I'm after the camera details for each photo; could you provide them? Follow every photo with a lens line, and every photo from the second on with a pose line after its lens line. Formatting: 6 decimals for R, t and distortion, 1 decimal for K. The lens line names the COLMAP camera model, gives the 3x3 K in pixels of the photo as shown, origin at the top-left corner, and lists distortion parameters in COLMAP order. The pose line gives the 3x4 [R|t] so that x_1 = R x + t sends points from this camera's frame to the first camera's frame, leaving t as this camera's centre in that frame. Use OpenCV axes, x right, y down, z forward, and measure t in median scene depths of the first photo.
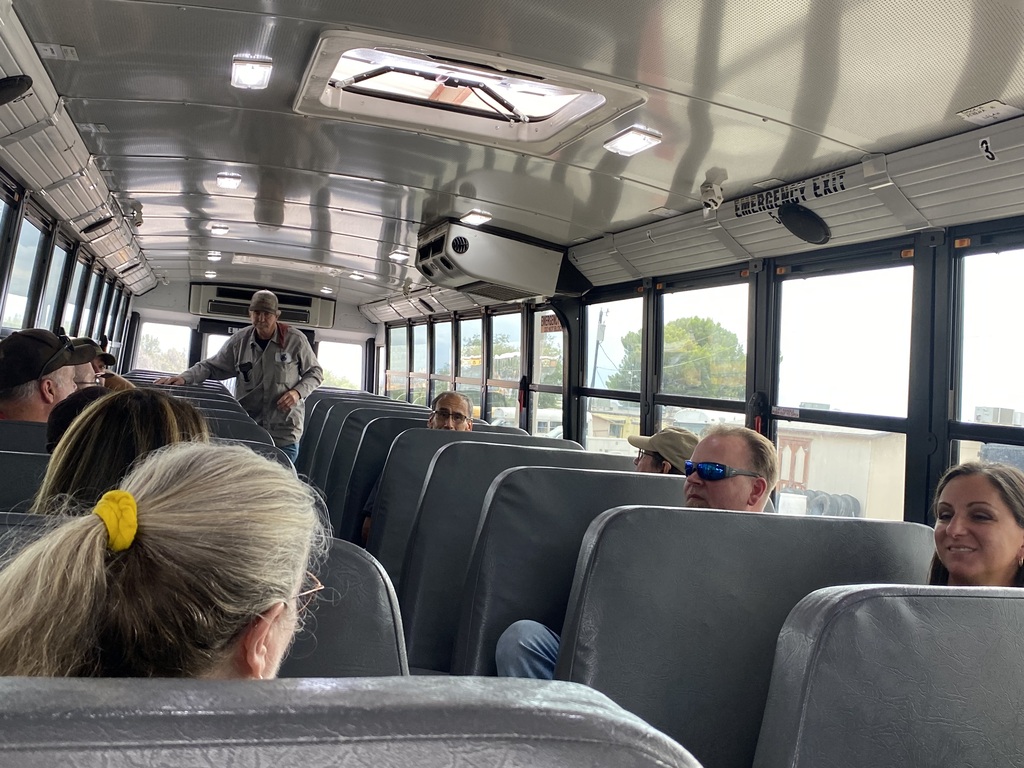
lens RADIAL K [[1017.8, 0, 517.2], [0, 1017.8, 387.6], [0, 0, 1]] dist [0.169241, -0.467010]
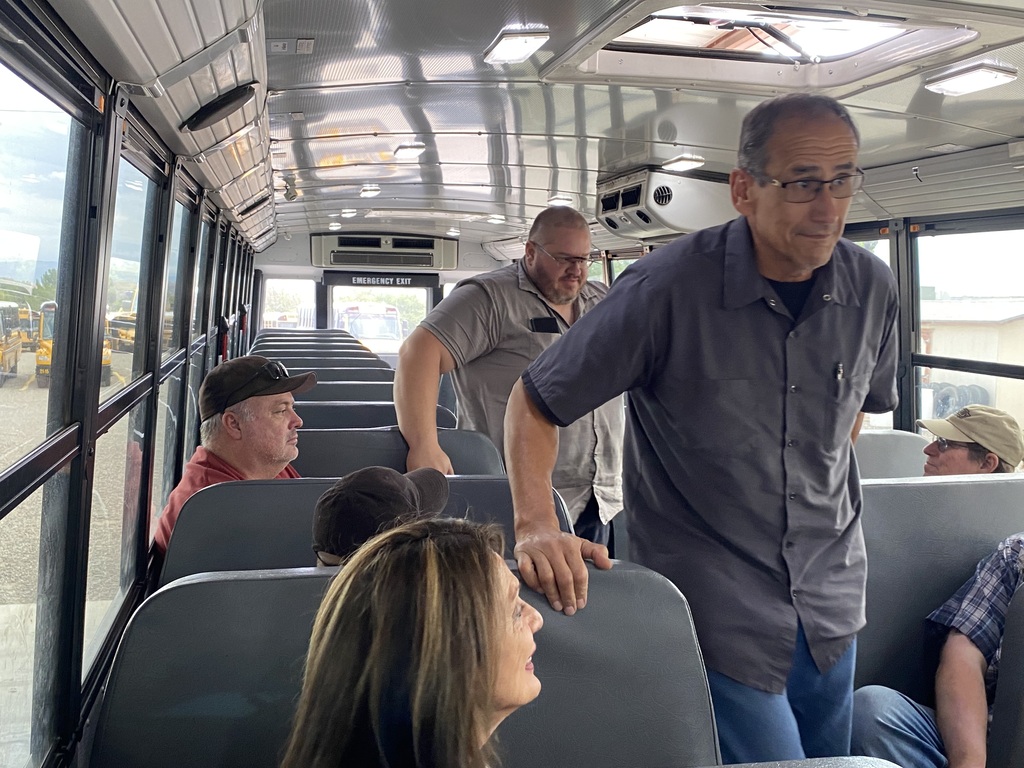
lens RADIAL K [[1017.8, 0, 517.2], [0, 1017.8, 387.6], [0, 0, 1]] dist [0.169241, -0.467010]
pose [[0.994550, -0.067966, -0.079069, -0.116074], [0.075087, 0.993026, 0.090891, -0.062840], [0.072340, -0.096333, 0.992717, 0.098509]]
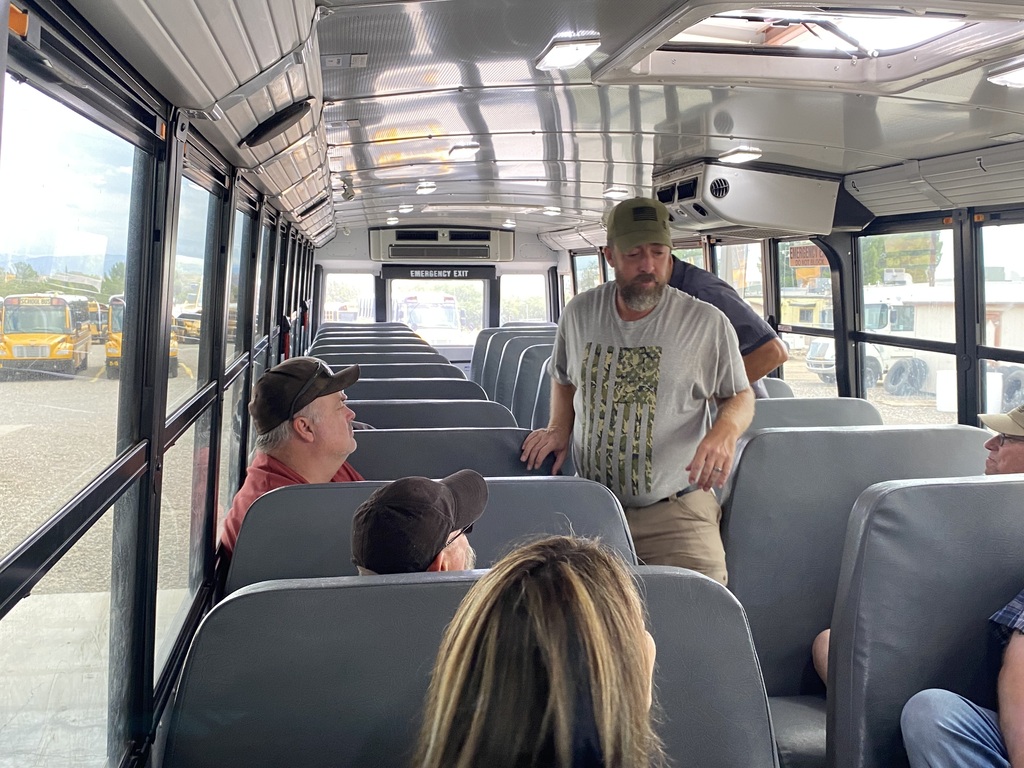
lens RADIAL K [[1017.8, 0, 517.2], [0, 1017.8, 387.6], [0, 0, 1]] dist [0.169241, -0.467010]
pose [[0.987556, -0.077312, -0.136954, -0.113446], [0.091402, 0.990803, 0.099771, -0.071697], [0.127981, -0.111047, 0.985540, 0.096594]]
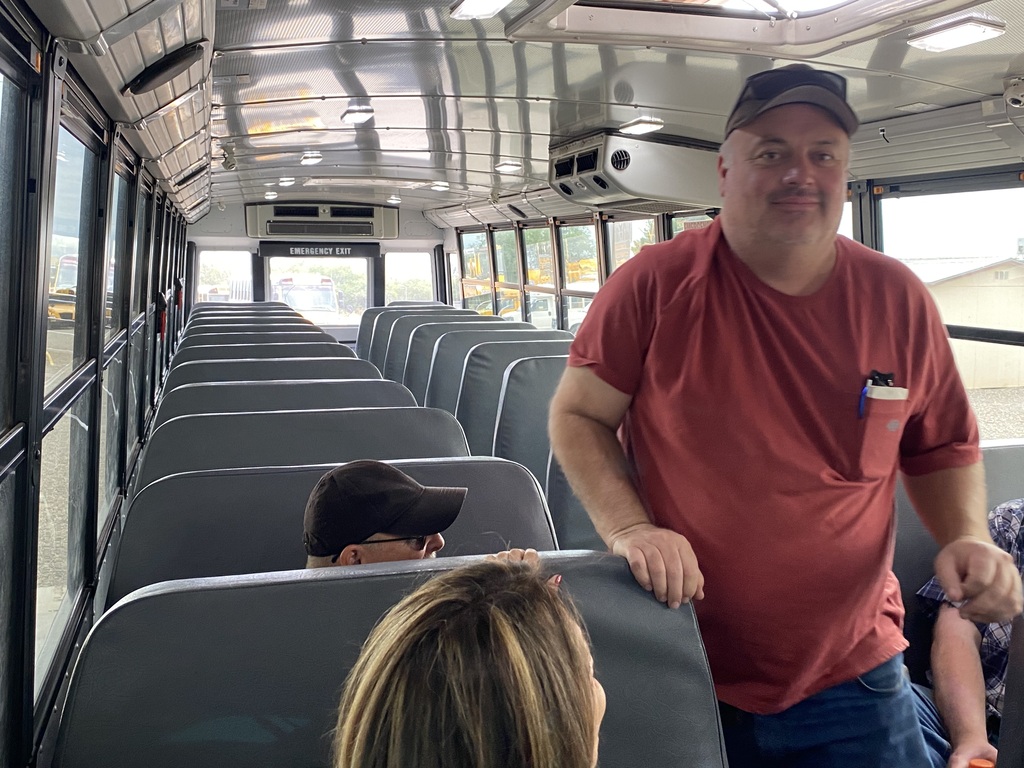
lens RADIAL K [[1019.9, 0, 509.8], [0, 1019.9, 375.6], [0, 0, 1]] dist [0.132408, -0.340951]
pose [[0.995632, -0.089599, -0.026255, -0.134698], [0.092057, 0.988993, 0.115836, -0.066763], [0.015587, -0.117746, 0.992921, 0.125788]]
